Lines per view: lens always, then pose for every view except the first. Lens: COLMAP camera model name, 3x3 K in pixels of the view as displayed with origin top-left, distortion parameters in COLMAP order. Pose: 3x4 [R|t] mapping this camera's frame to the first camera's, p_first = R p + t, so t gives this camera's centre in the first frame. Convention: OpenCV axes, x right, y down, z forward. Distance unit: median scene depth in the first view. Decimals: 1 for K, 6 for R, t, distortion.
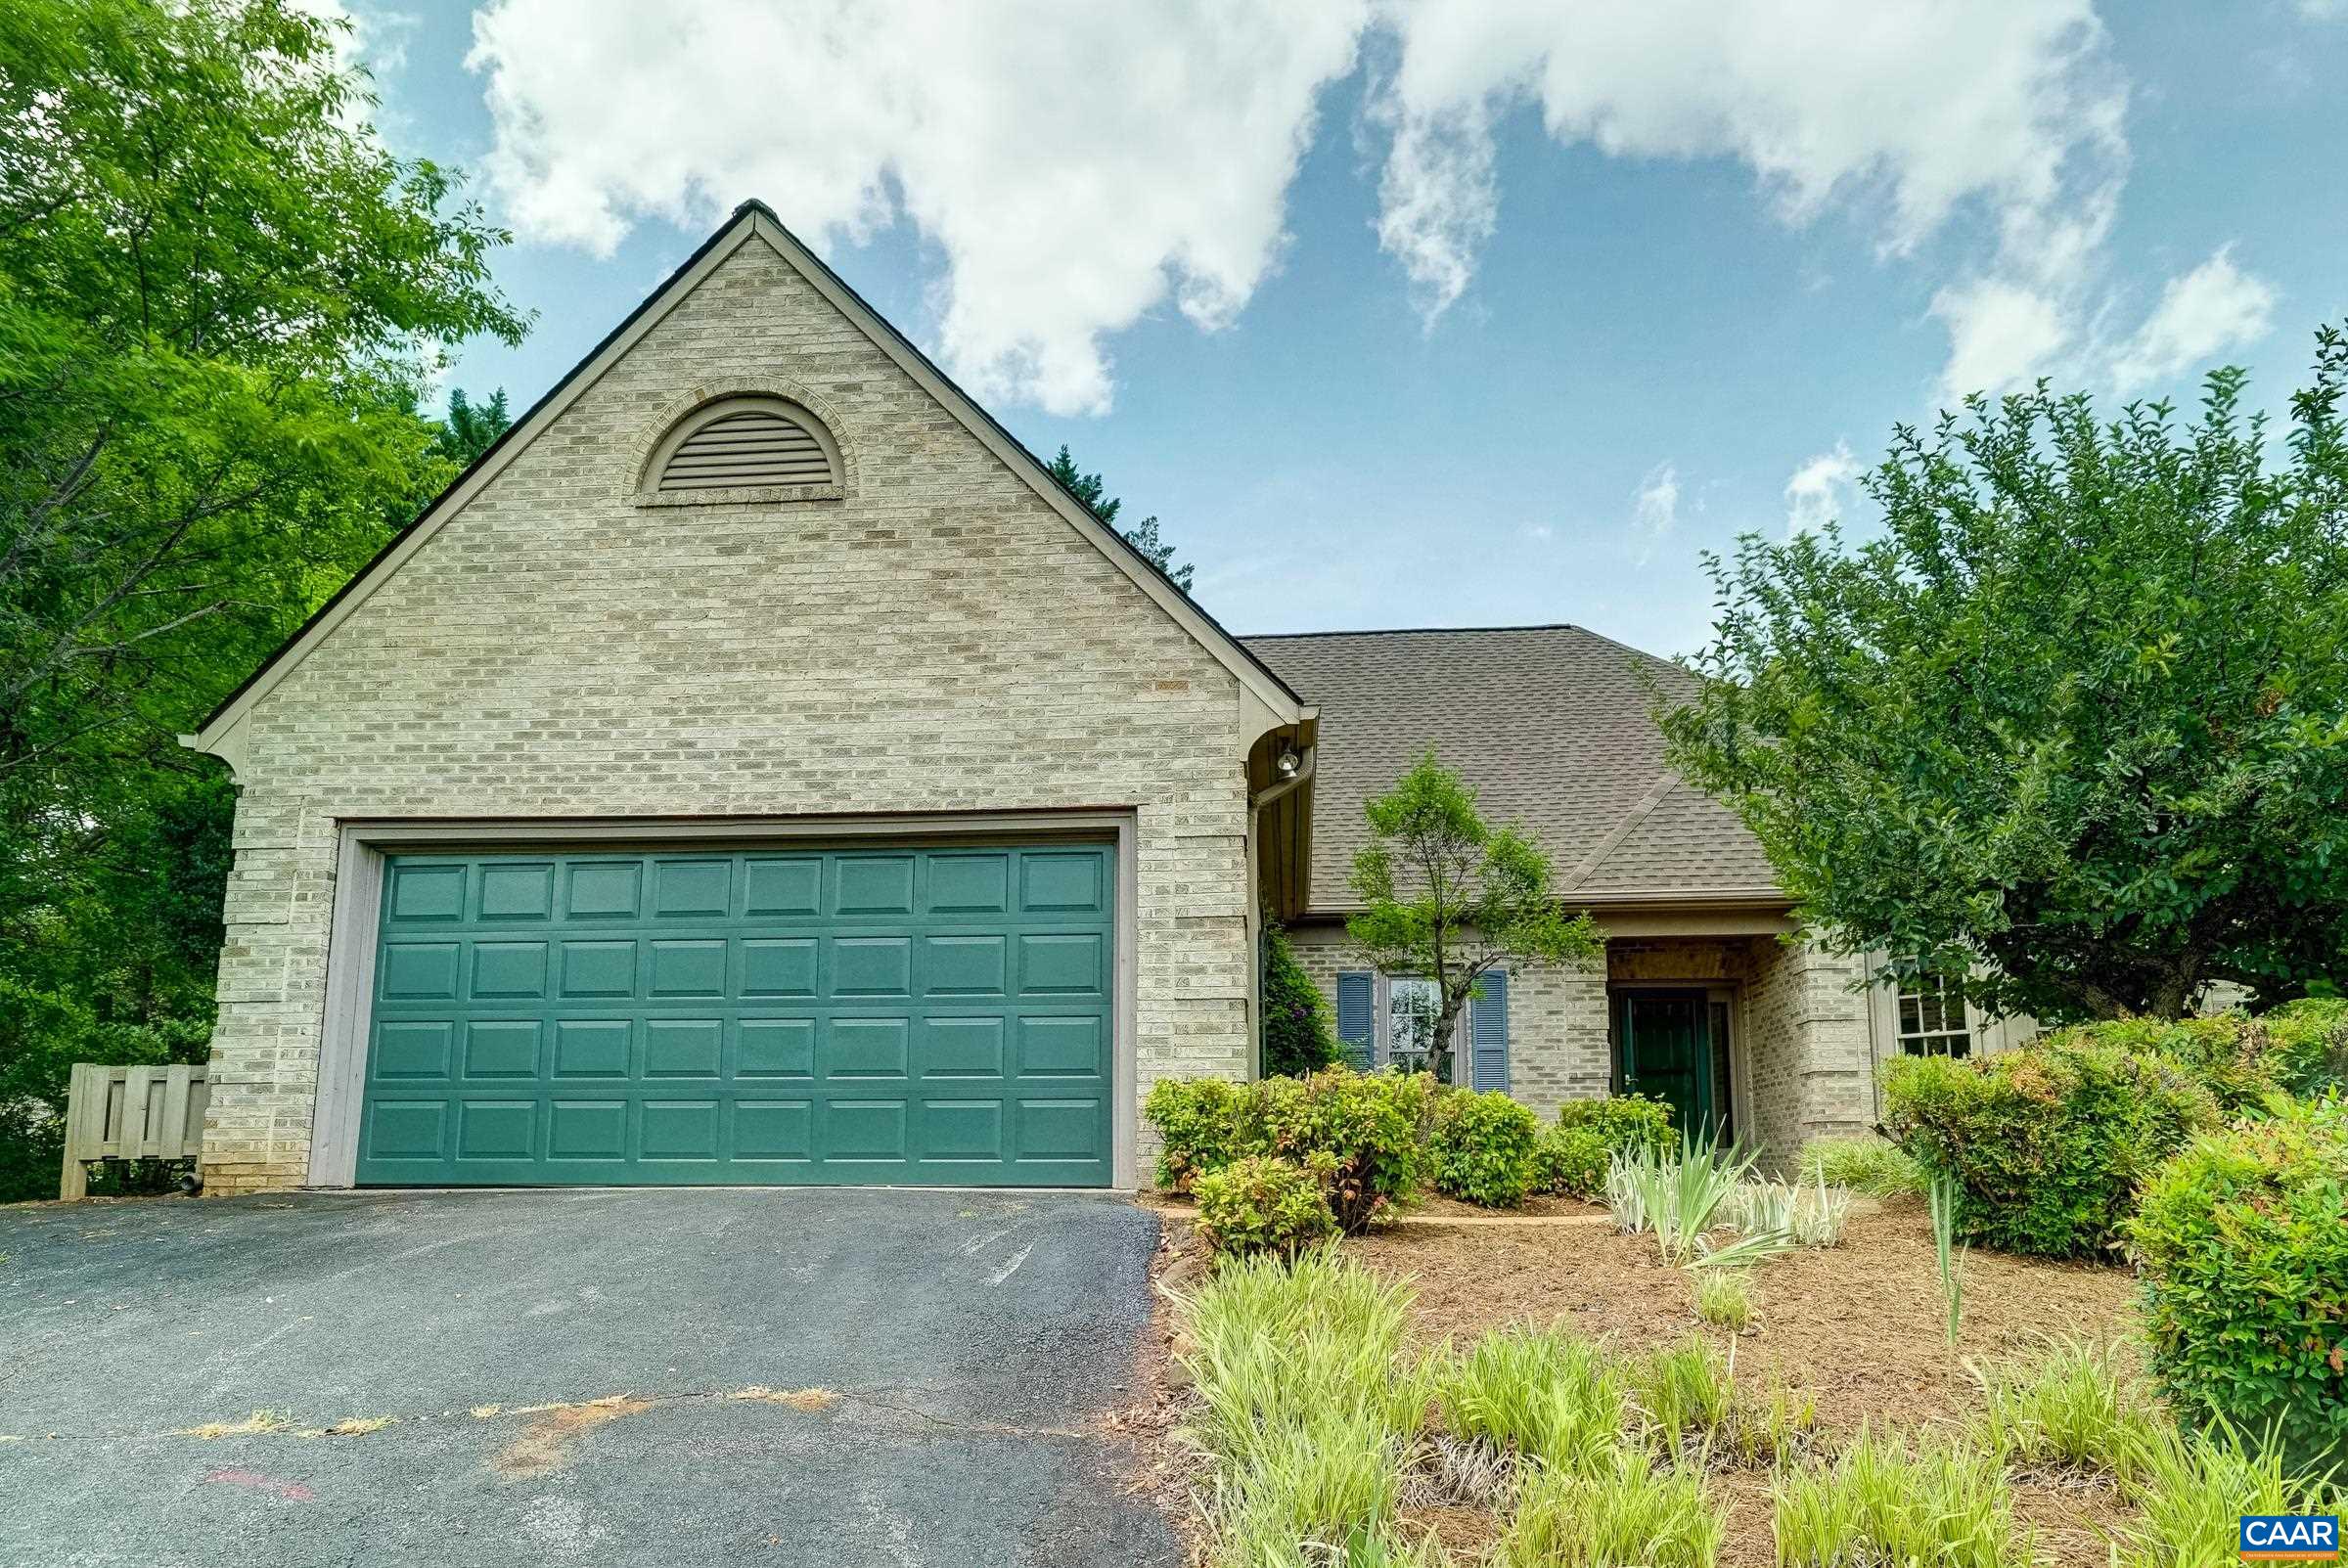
lens RADIAL K [[1470.6, 0, 1164.0], [0, 1470.6, 951.6], [0, 0, 1]] dist [-0.005486, 0.000079]
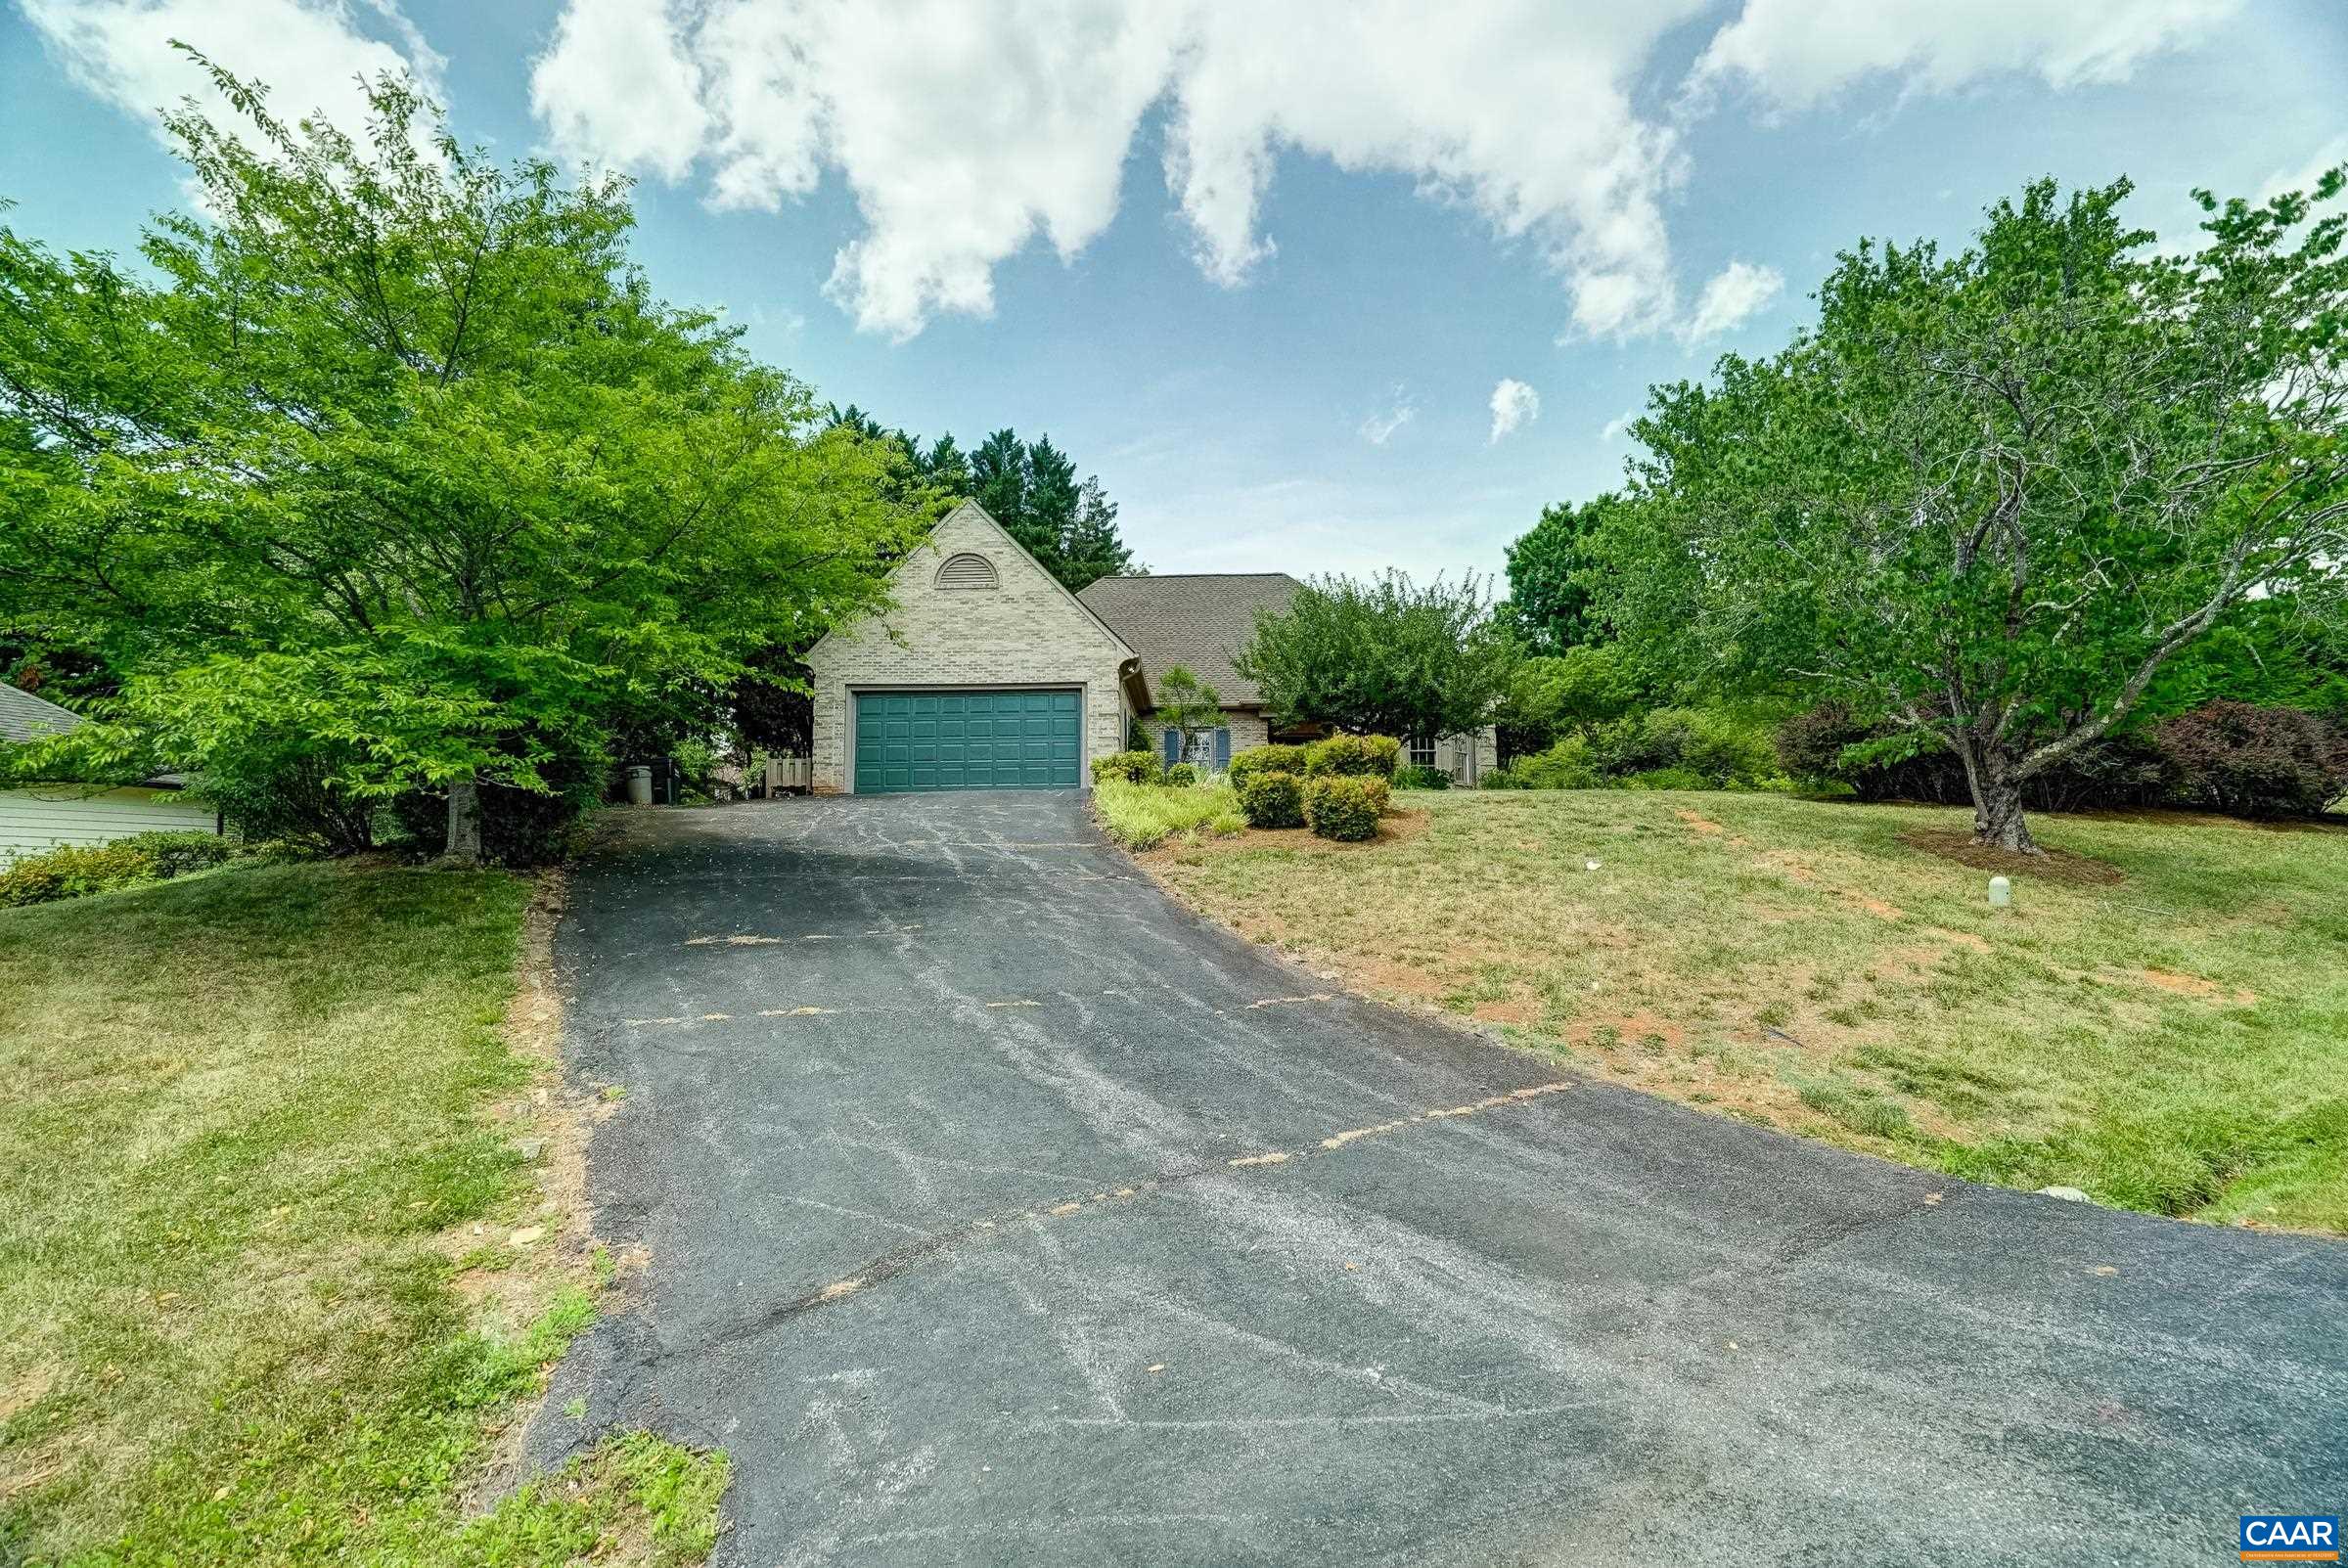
lens RADIAL K [[1058.6, 0, 1174.0], [0, 1058.6, 784.0], [0, 0, 1]] dist [-0.050996, 0.000015]
pose [[0.998338, -0.001781, 0.057601, 0.039961], [-0.001795, 0.998076, 0.061978, -0.013195], [-0.057600, -0.061978, 0.996414, -1.420010]]
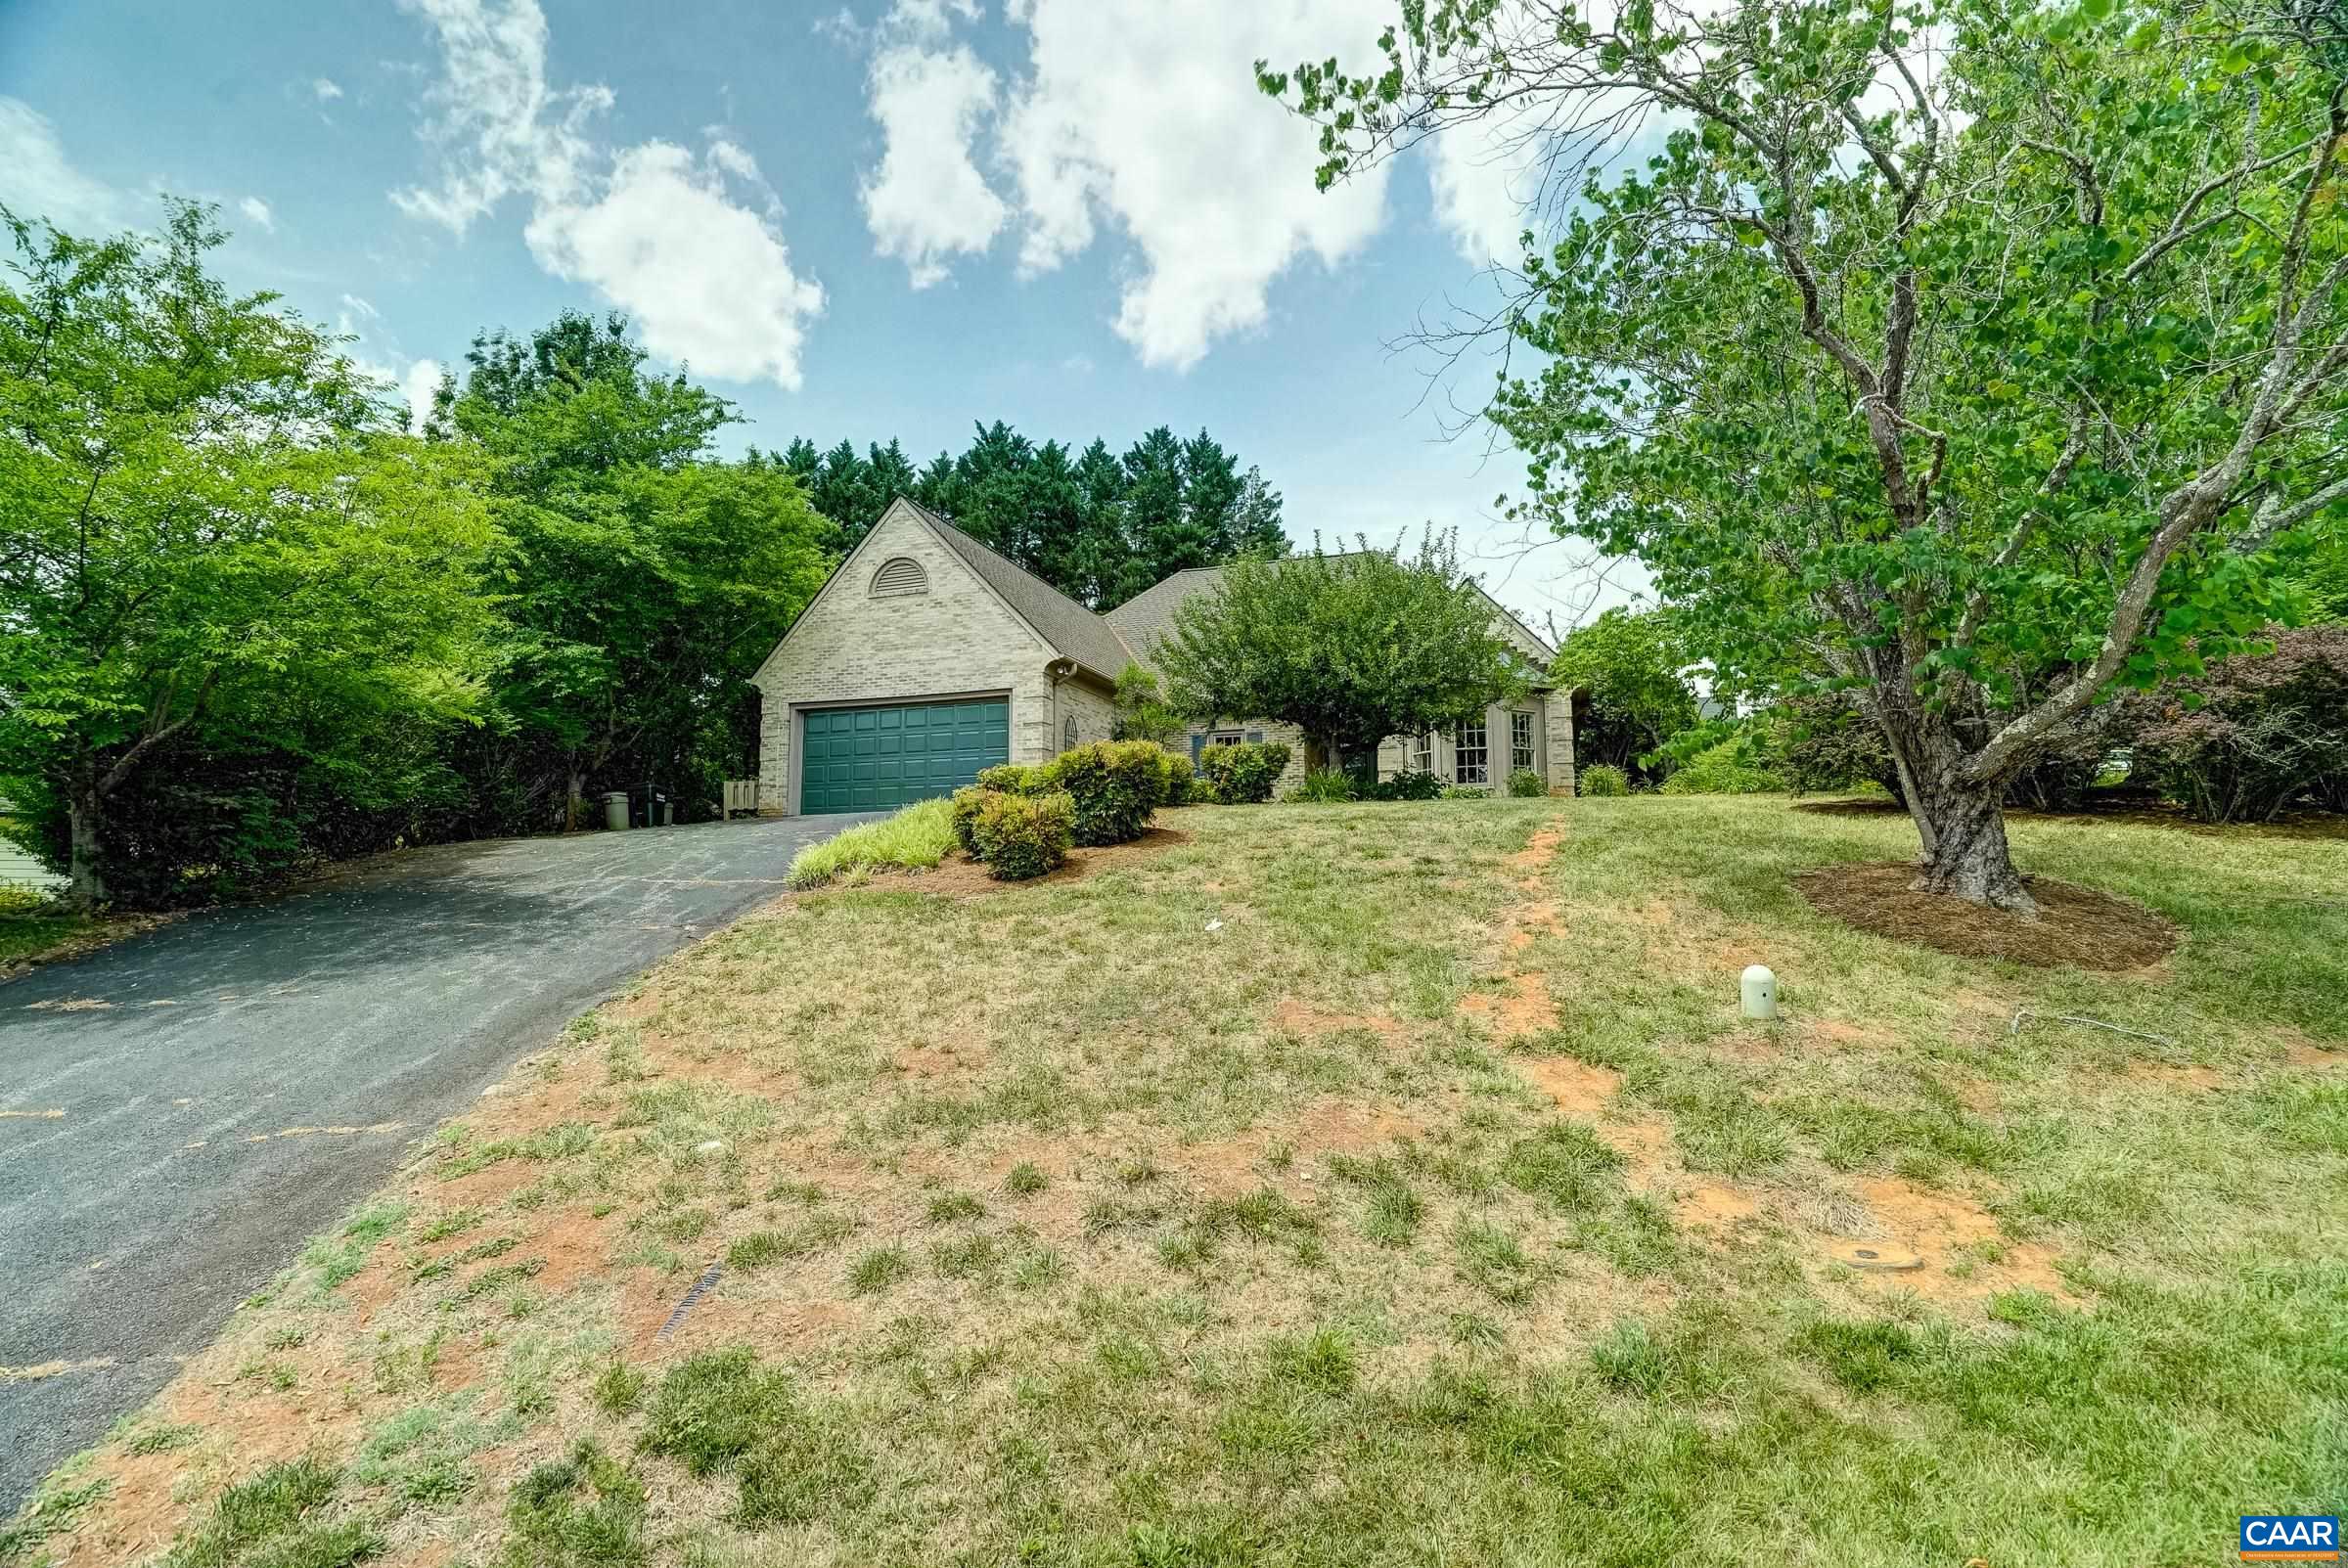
lens RADIAL K [[1058.6, 0, 1174.0], [0, 1058.6, 784.0], [0, 0, 1]] dist [-0.050996, 0.000015]
pose [[0.974166, -0.029064, -0.223954, 0.769046], [0.042674, 0.997509, 0.056170, -0.006351], [0.221763, -0.064275, 0.972980, -1.068170]]
